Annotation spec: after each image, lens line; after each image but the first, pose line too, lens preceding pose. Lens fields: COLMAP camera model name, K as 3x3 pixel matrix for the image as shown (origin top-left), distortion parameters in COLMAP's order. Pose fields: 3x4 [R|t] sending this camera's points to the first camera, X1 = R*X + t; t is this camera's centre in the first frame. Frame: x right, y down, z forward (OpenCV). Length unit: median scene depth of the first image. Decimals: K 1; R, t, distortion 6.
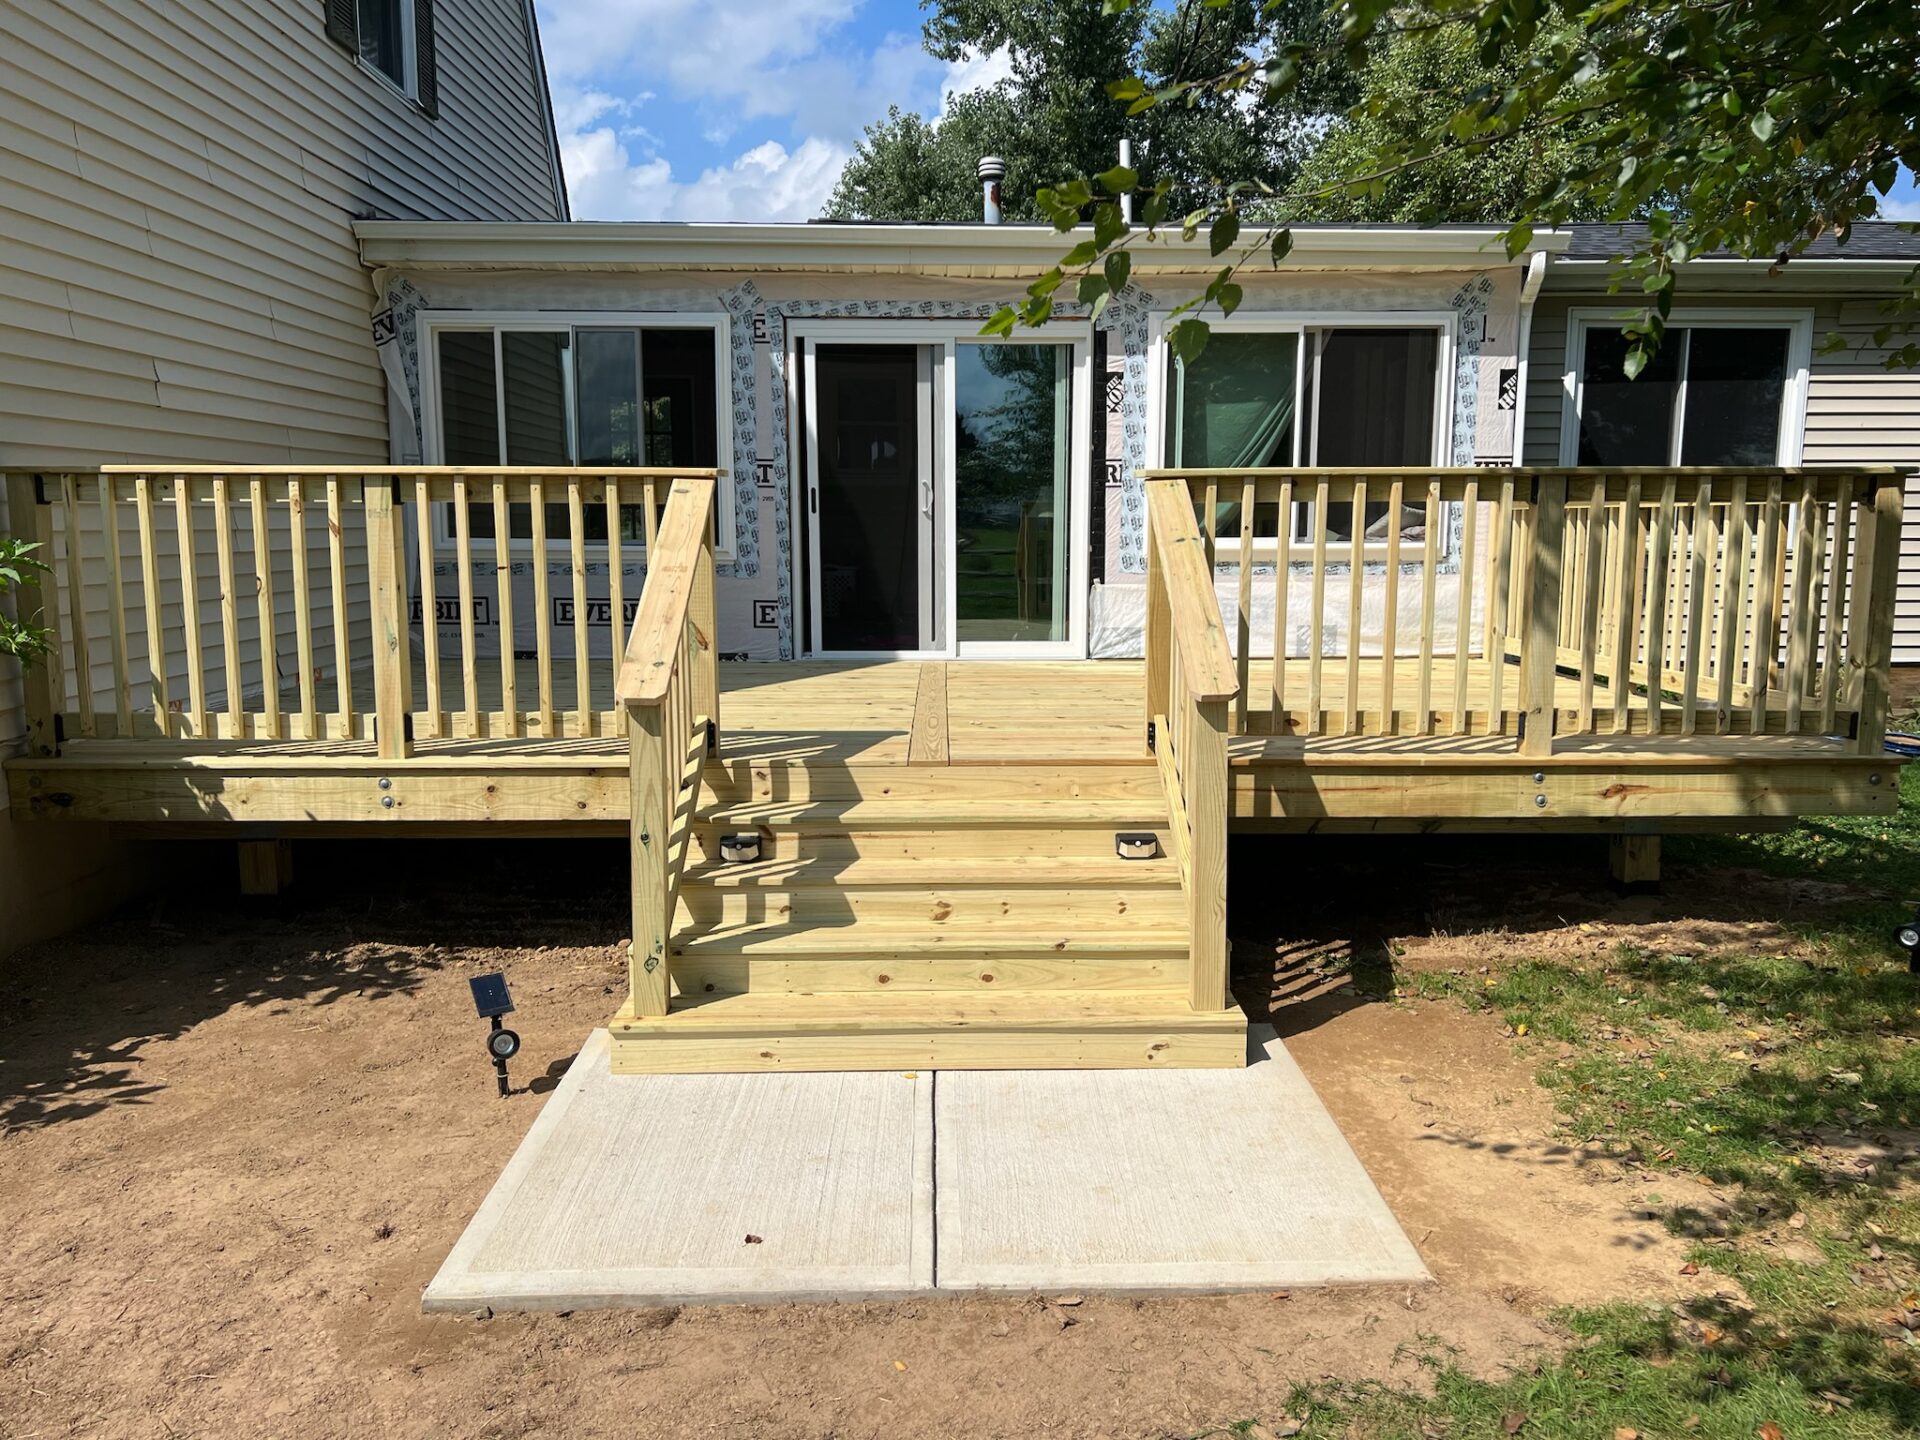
lens RADIAL K [[1435.0, 0, 963.4], [0, 1435.0, 720.2], [0, 0, 1]] dist [0.039971, -0.005634]
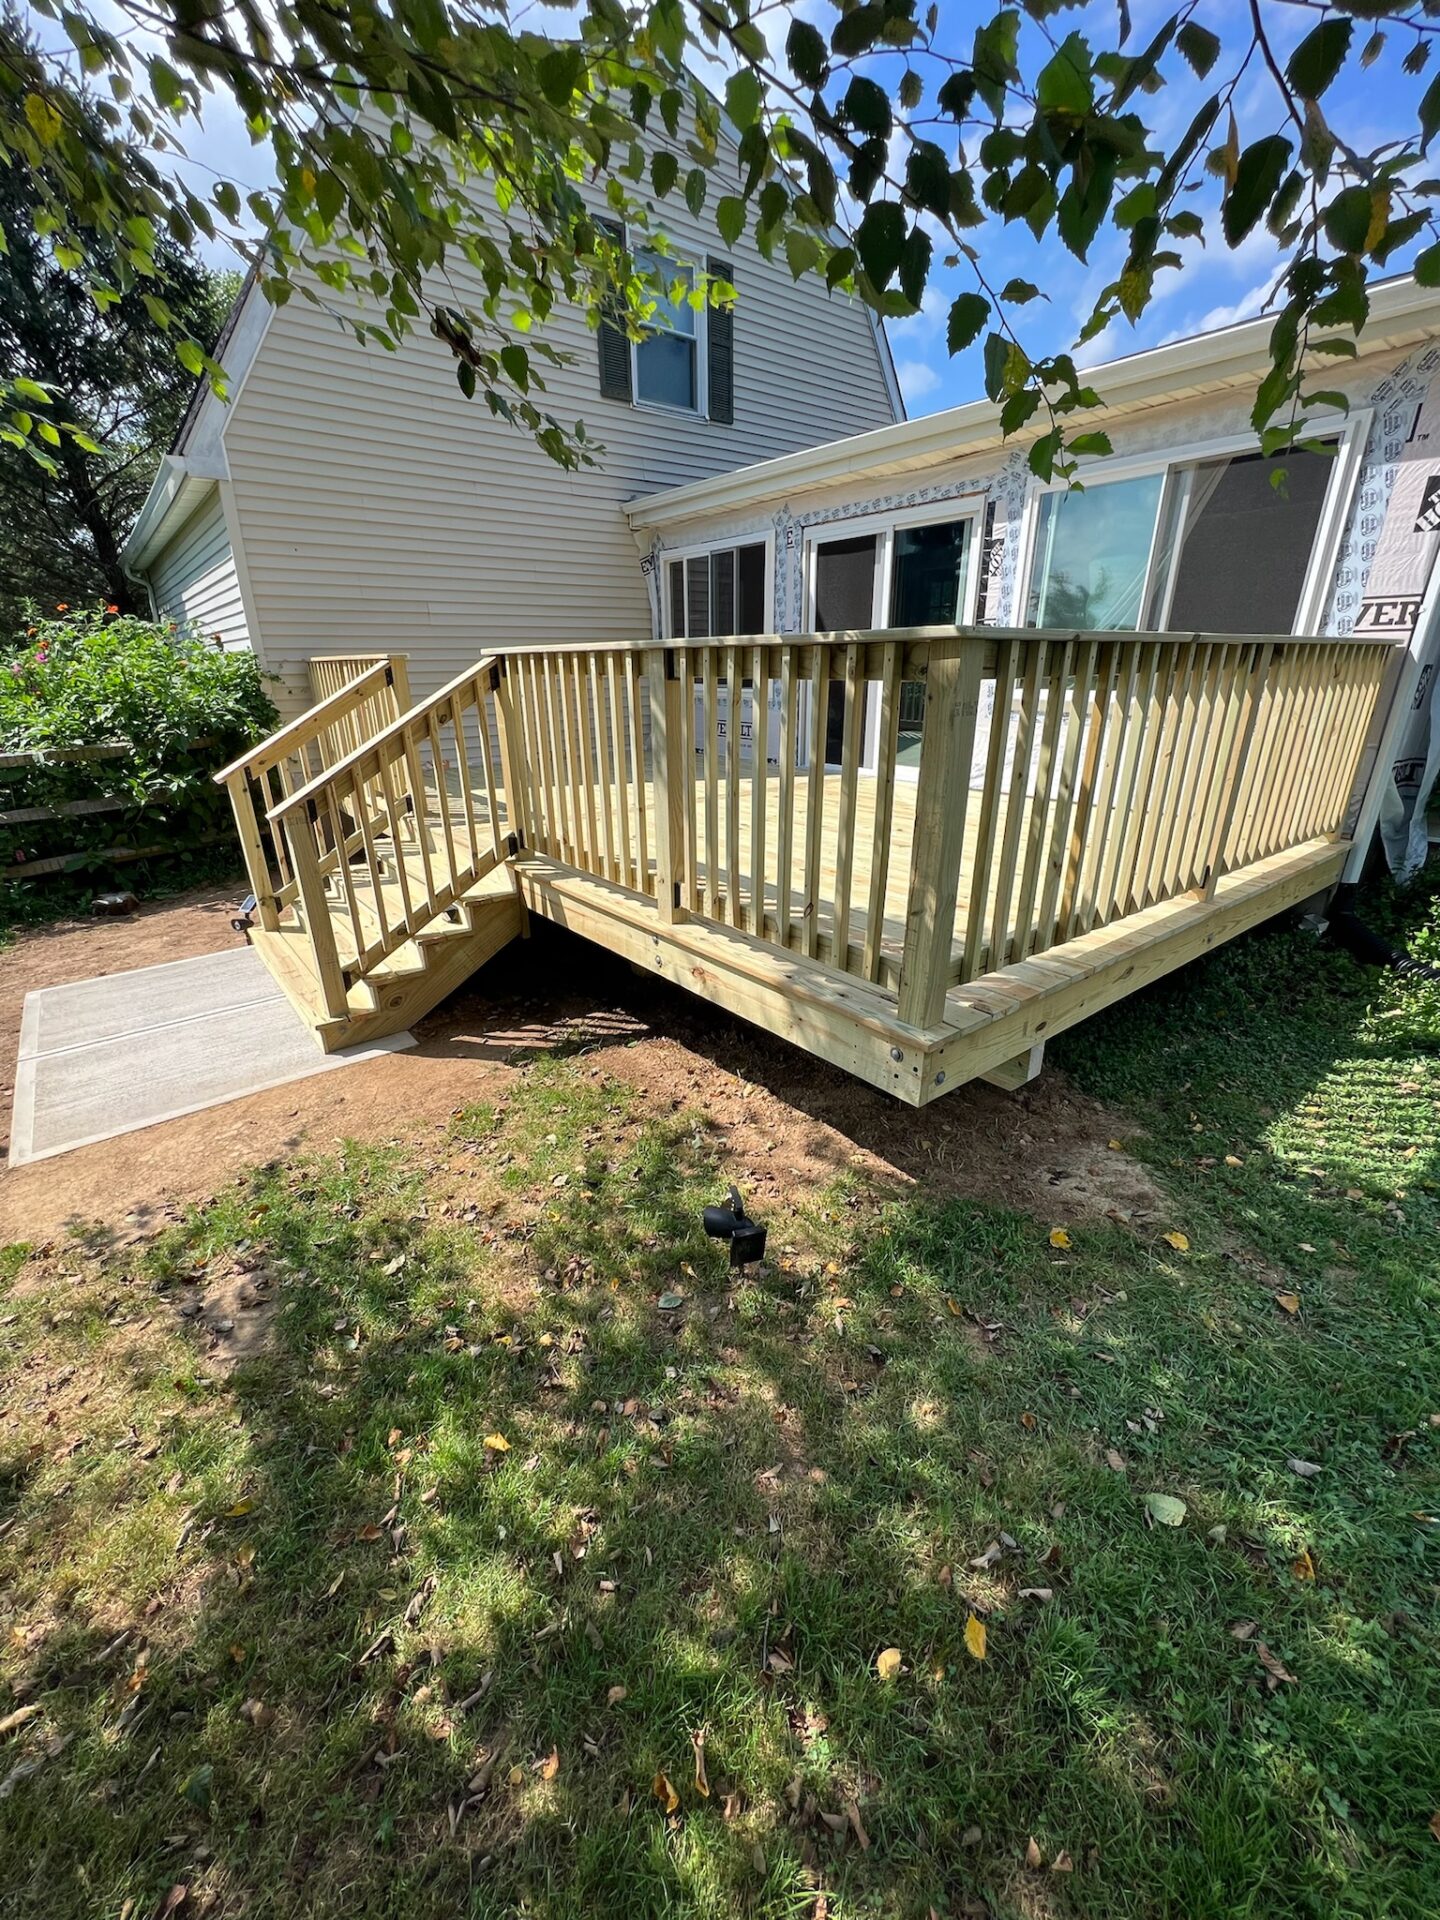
lens RADIAL K [[769.1, 0, 716.0], [0, 769.1, 961.5], [0, 0, 1]] dist [-0.002470, -0.000170]
pose [[0.607301, 0.282092, -0.742704, 0.527197], [-0.096735, 0.954140, 0.283300, -0.070521], [0.788560, -0.100203, 0.606739, 0.413098]]
